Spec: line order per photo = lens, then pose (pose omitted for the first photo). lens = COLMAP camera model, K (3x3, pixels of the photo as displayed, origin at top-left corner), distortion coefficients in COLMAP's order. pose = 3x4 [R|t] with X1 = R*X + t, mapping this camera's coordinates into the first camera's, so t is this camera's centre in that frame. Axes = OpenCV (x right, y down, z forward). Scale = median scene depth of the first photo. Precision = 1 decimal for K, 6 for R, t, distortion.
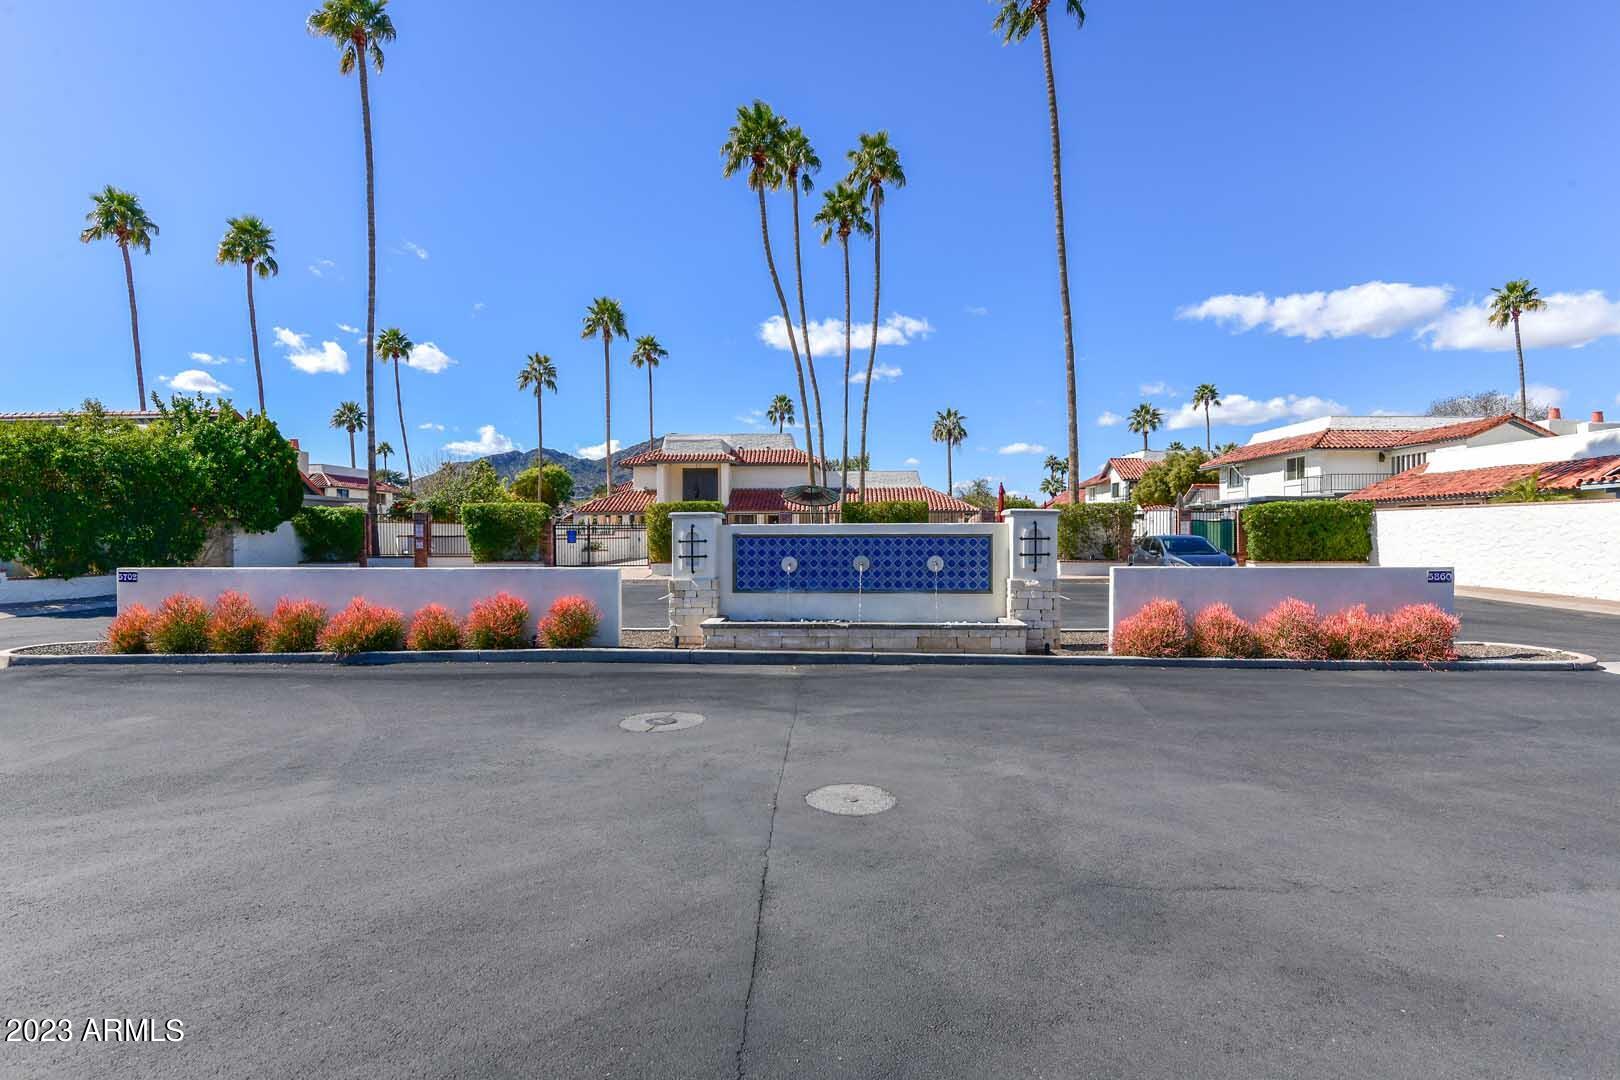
lens RADIAL K [[765.3, 0, 810.0], [0, 765.3, 540.0], [0, 0, 1]] dist [-0.002278, -0.000391]
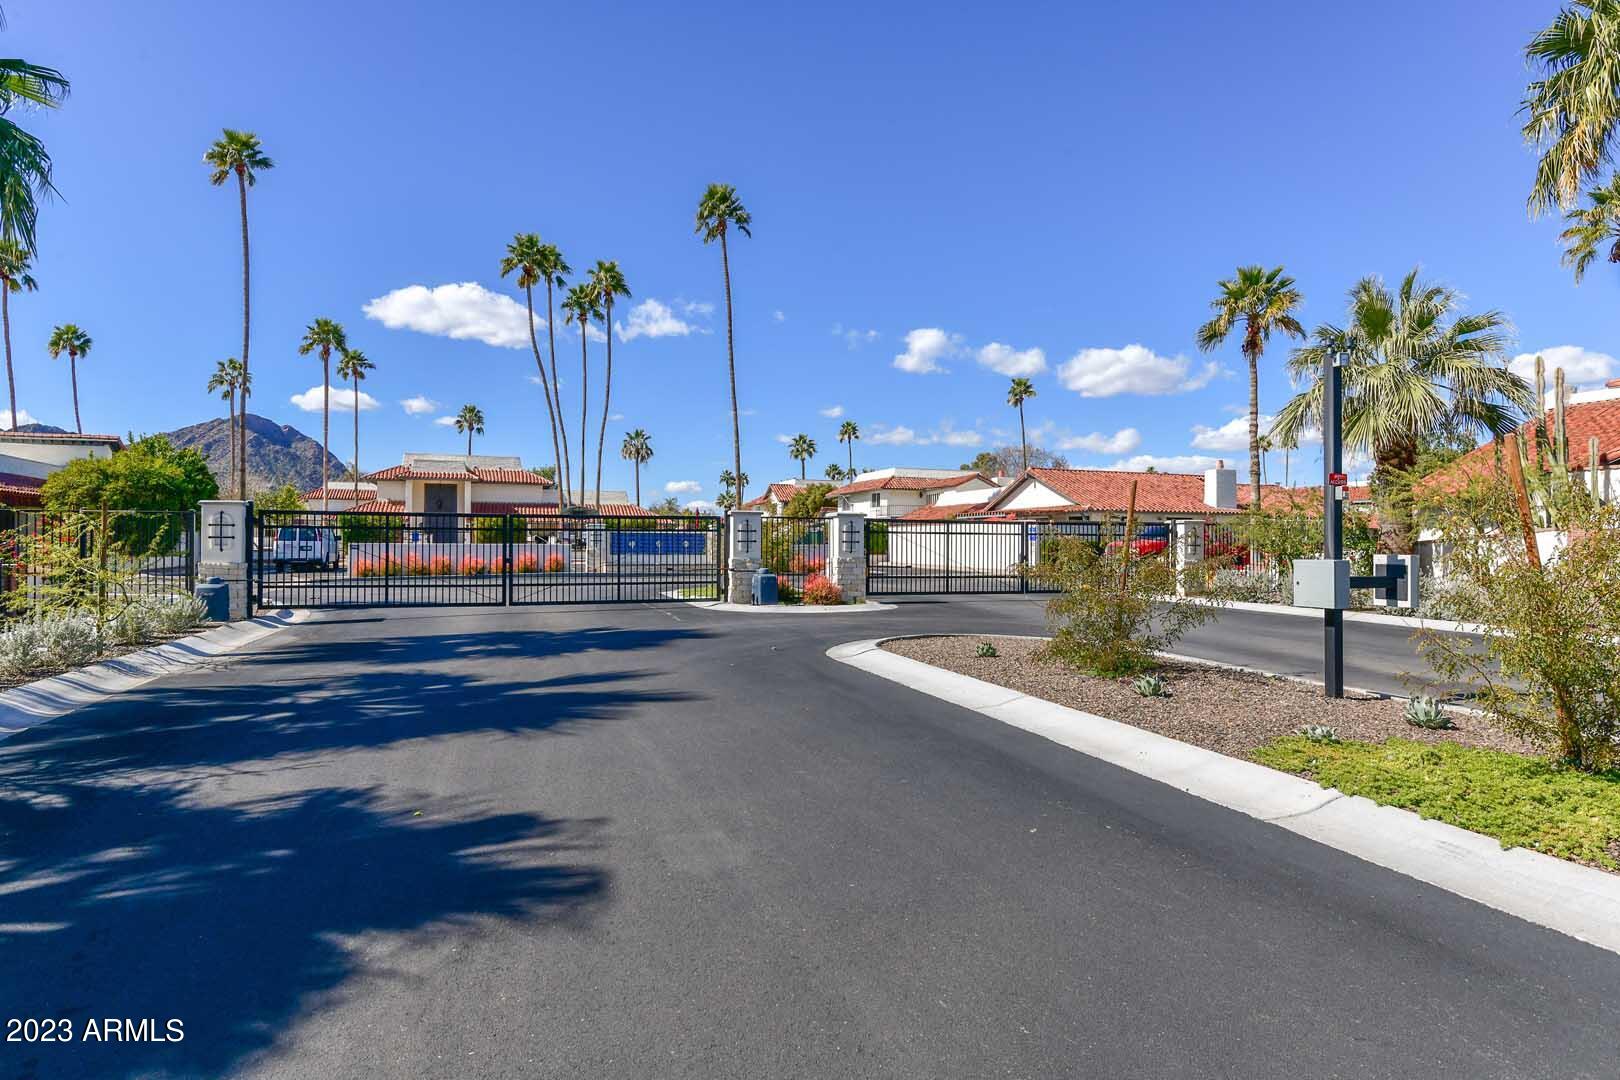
lens RADIAL K [[924.6, 0, 810.0], [0, 924.6, 540.0], [0, 0, 1]] dist [-0.001054, -0.000083]
pose [[0.922960, 0.008531, 0.384802, -0.181255], [-0.001387, 0.999822, -0.018840, 0.020131], [-0.384894, 0.016855, 0.922807, -0.579882]]
